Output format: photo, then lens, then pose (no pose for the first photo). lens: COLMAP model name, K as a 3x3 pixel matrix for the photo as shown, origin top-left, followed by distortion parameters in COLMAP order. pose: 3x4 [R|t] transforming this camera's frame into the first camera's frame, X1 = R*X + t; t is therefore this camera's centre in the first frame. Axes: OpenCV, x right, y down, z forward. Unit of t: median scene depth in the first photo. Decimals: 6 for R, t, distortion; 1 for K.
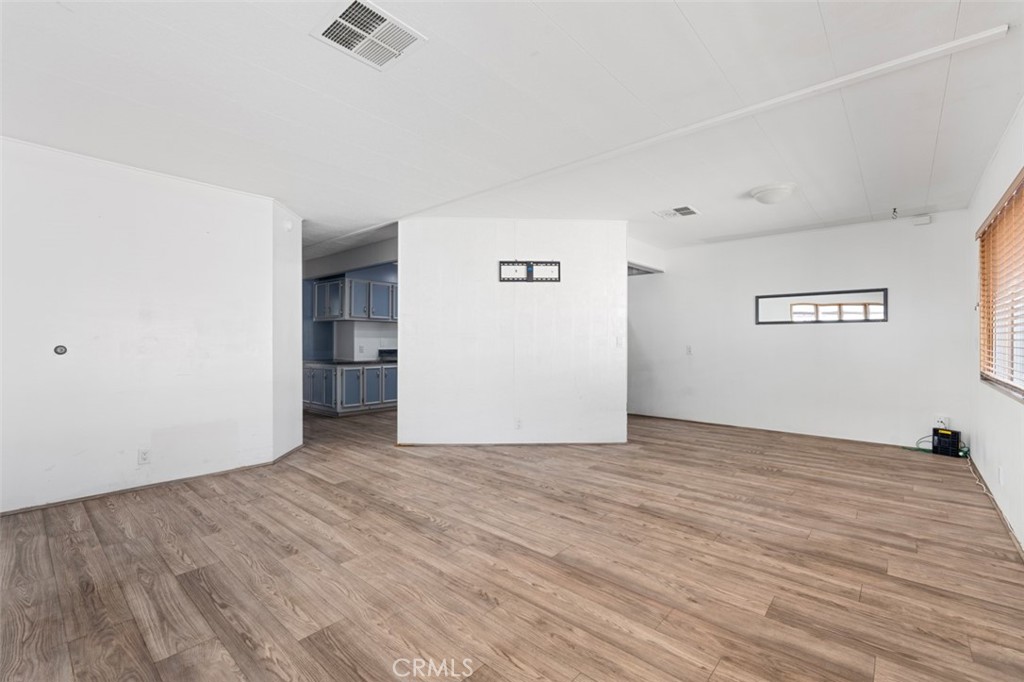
lens RADIAL K [[447.0, 0, 509.2], [0, 447.0, 339.1], [0, 0, 1]] dist [-0.008213, 0.001284]
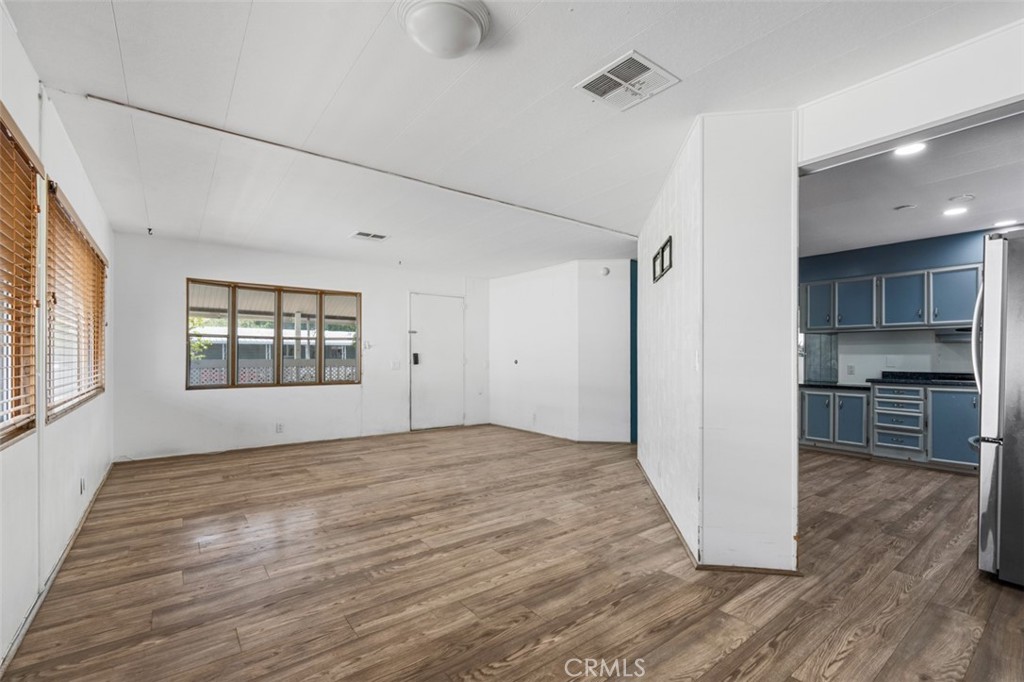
lens RADIAL K [[447.0, 0, 512.3], [0, 447.0, 359.7], [0, 0, 1]] dist [-0.008213, 0.001284]
pose [[-0.192302, 0.004776, -0.981324, 1.278578], [0.000805, 0.999989, 0.004709, 0.003520], [0.981335, 0.000115, -0.192304, 1.452488]]
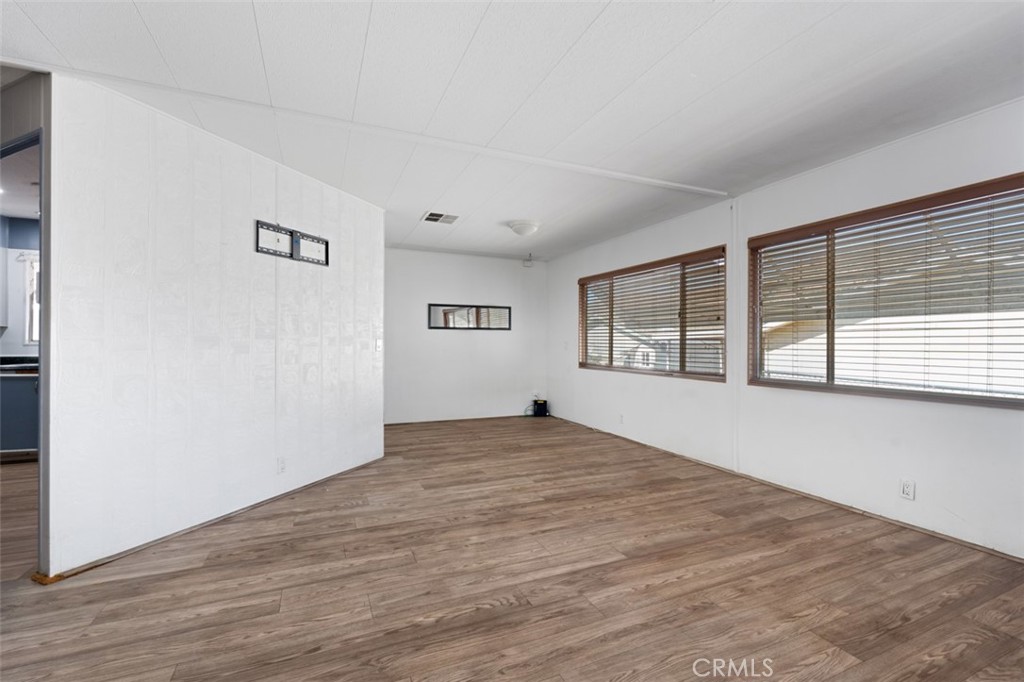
lens RADIAL K [[447.0, 0, 512.8], [0, 447.0, 344.1], [0, 0, 1]] dist [-0.008213, 0.001284]
pose [[0.411373, -0.001266, 0.911466, -0.731334], [-0.005733, 0.999976, 0.003977, -0.001395], [-0.911449, -0.006862, 0.411356, 0.641028]]
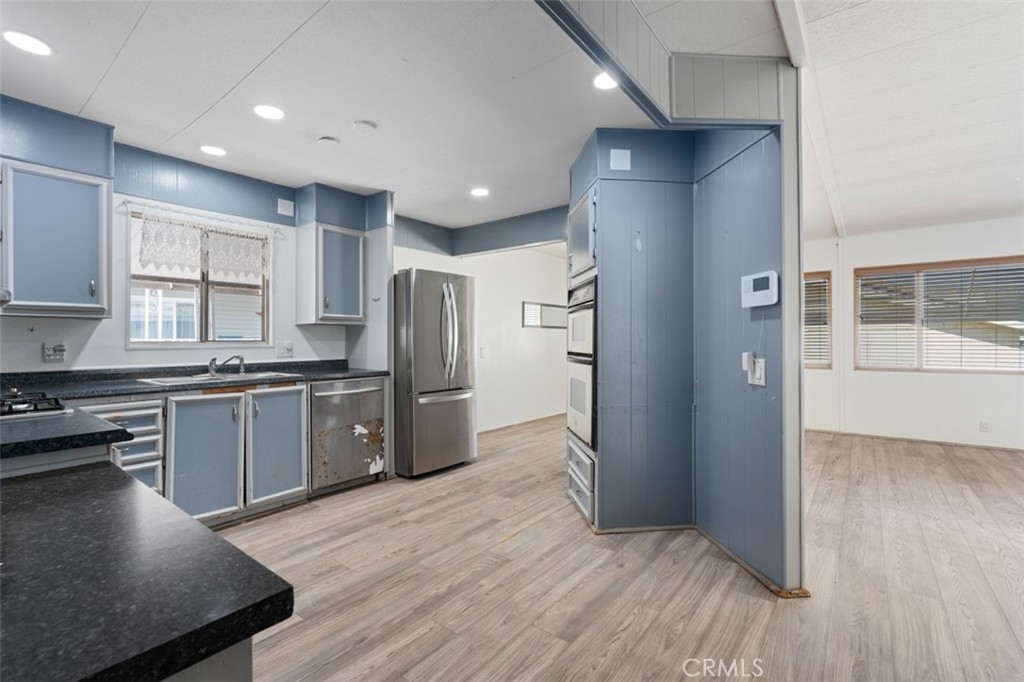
lens RADIAL K [[447.0, 0, 504.6], [0, 447.0, 343.4], [0, 0, 1]] dist [-0.008213, 0.001284]
pose [[-0.051936, -0.003088, 0.998646, -1.040883], [0.000097, 0.999995, 0.003097, -0.000196], [-0.998650, 0.000257, -0.051936, 2.074961]]
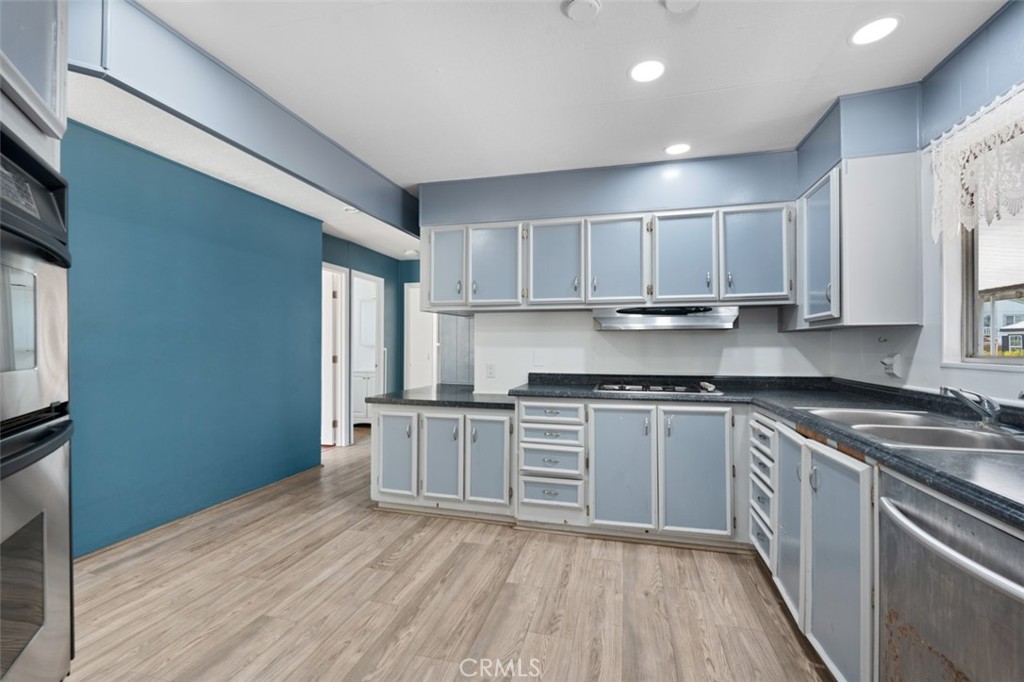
lens RADIAL K [[447.0, 0, 506.8], [0, 447.0, 342.8], [0, 0, 1]] dist [-0.008213, 0.001284]
pose [[0.451932, -0.003251, -0.892047, 0.265329], [-0.004952, 0.999969, -0.006153, -0.012119], [0.892039, 0.007198, 0.451902, 1.983119]]
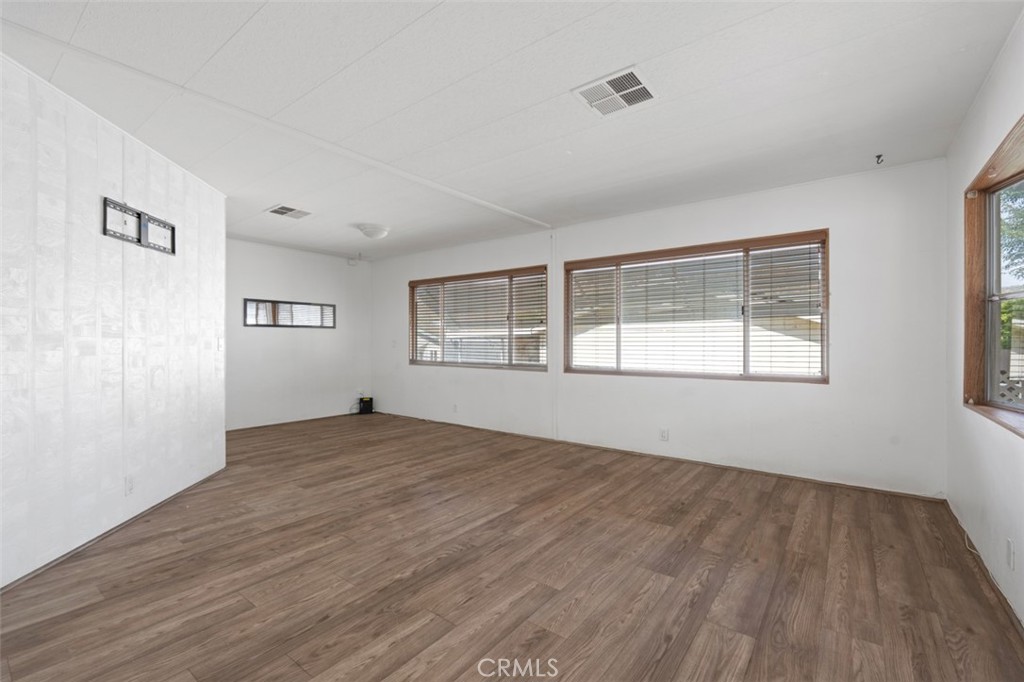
lens RADIAL K [[447.0, 0, 513.0], [0, 447.0, 340.6], [0, 0, 1]] dist [-0.008213, 0.001284]
pose [[-0.079700, 0.001175, 0.996818, -0.962515], [-0.003370, 0.999993, -0.001448, -0.001732], [-0.996813, -0.003475, -0.079695, 0.879494]]
